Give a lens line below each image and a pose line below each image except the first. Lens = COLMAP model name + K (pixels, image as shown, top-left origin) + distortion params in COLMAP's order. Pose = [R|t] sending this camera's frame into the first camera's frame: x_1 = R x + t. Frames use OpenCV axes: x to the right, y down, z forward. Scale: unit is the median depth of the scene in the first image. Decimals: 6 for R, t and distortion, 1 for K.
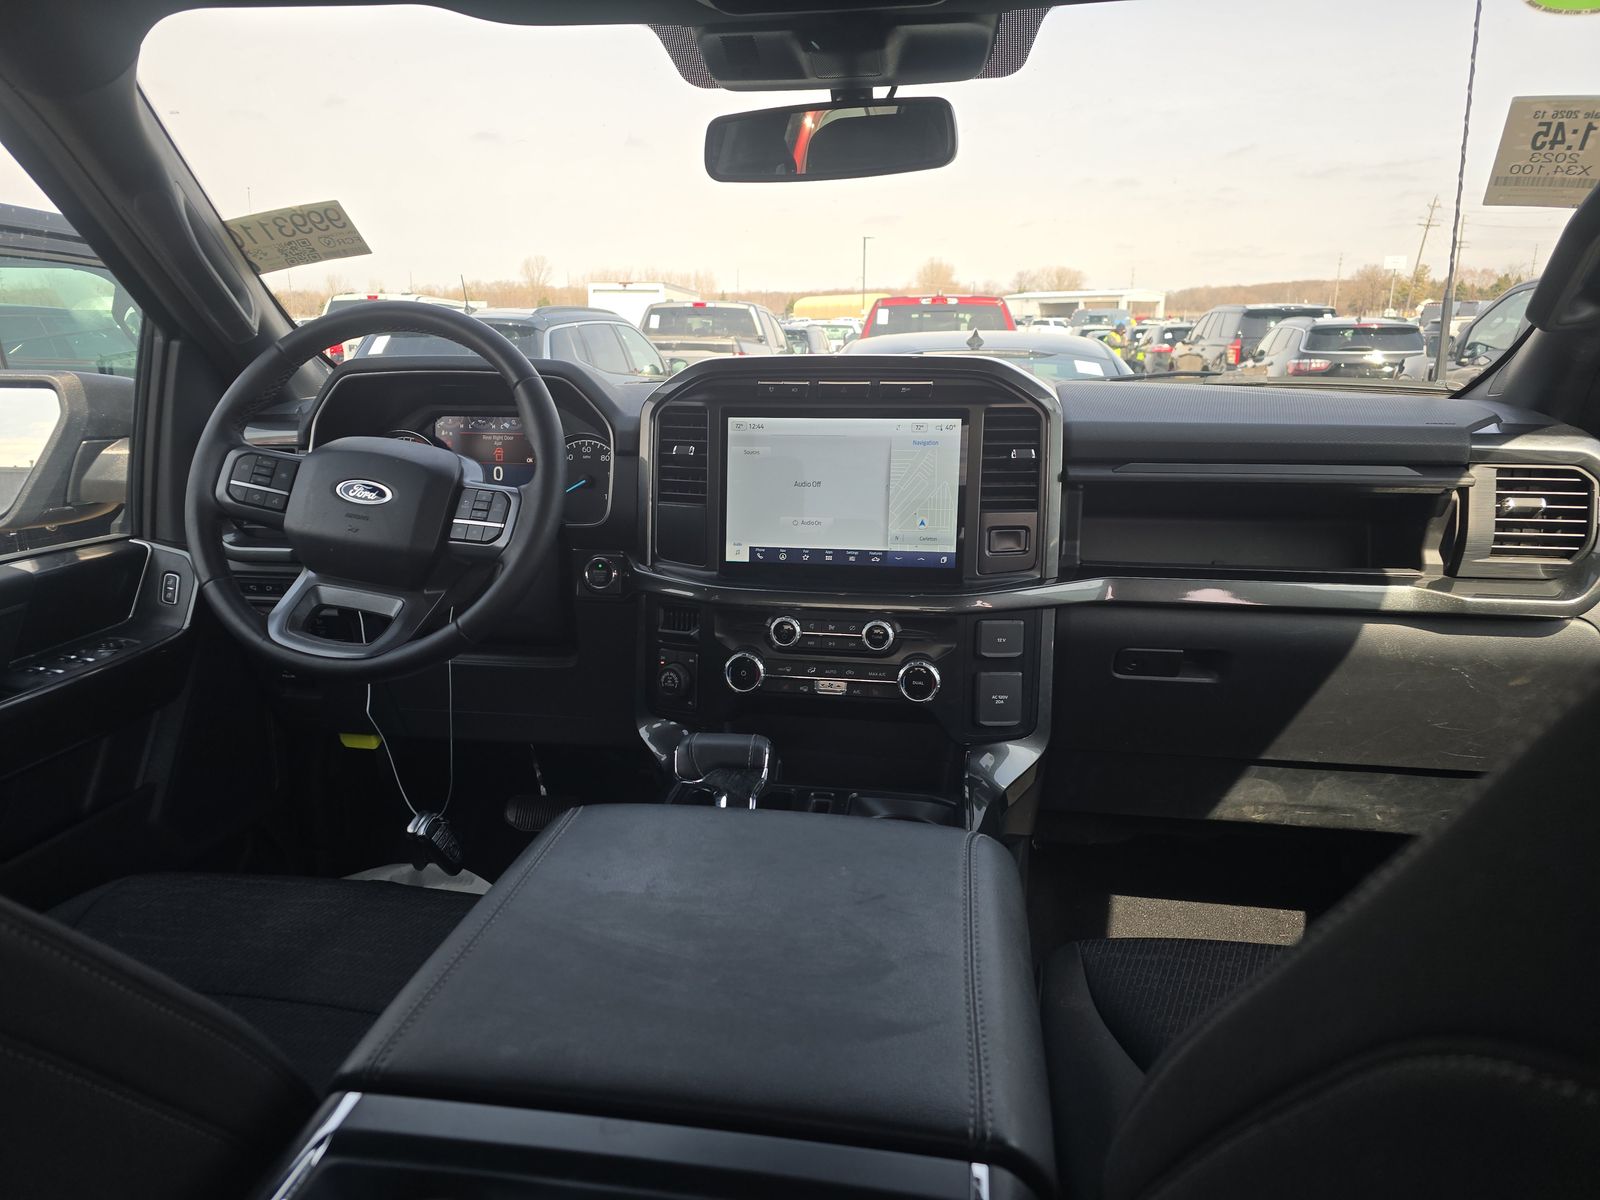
lens RADIAL K [[1077.4, 0, 777.7], [0, 1077.4, 603.6], [0, 0, 1]] dist [0.076349, -0.056831]
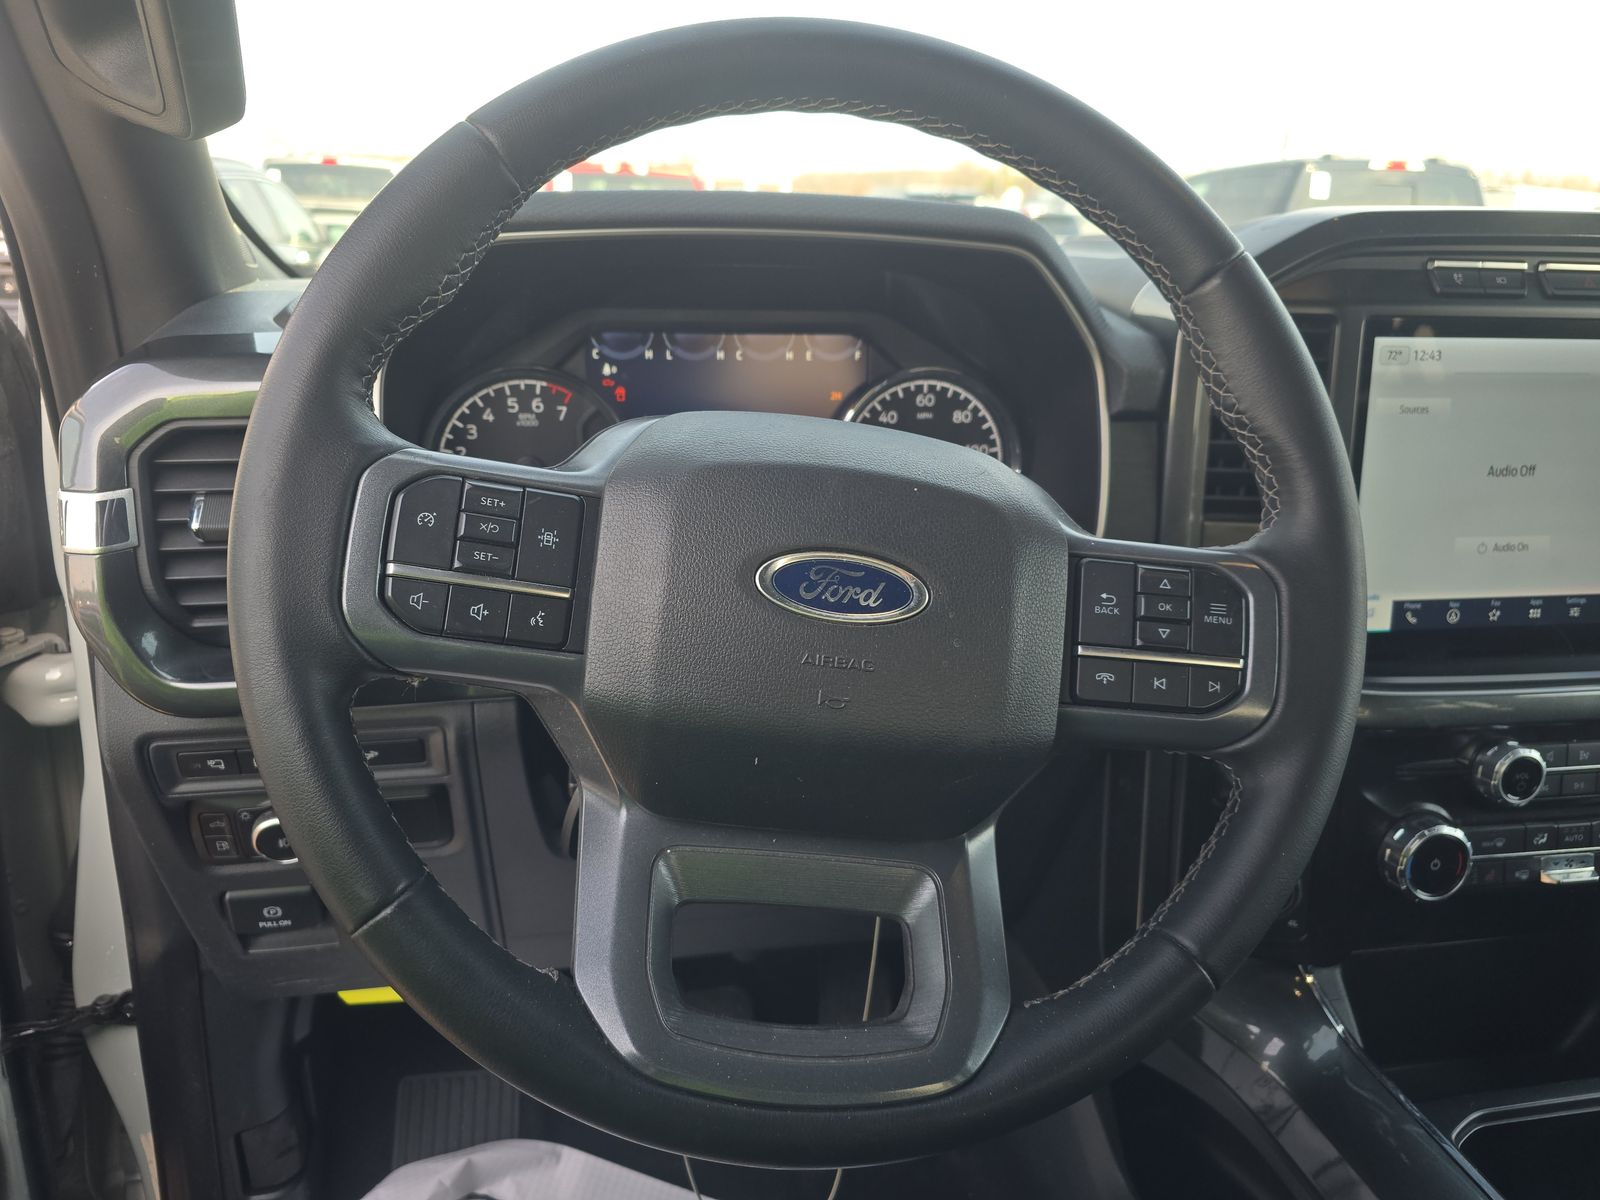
lens RADIAL K [[1077.4, 0, 777.7], [0, 1077.4, 603.6], [0, 0, 1]] dist [0.076349, -0.056831]
pose [[0.954640, -0.077591, 0.287477, -0.447665], [0.046885, 0.992578, 0.112206, -0.122879], [-0.294050, -0.093638, 0.951192, 0.606224]]
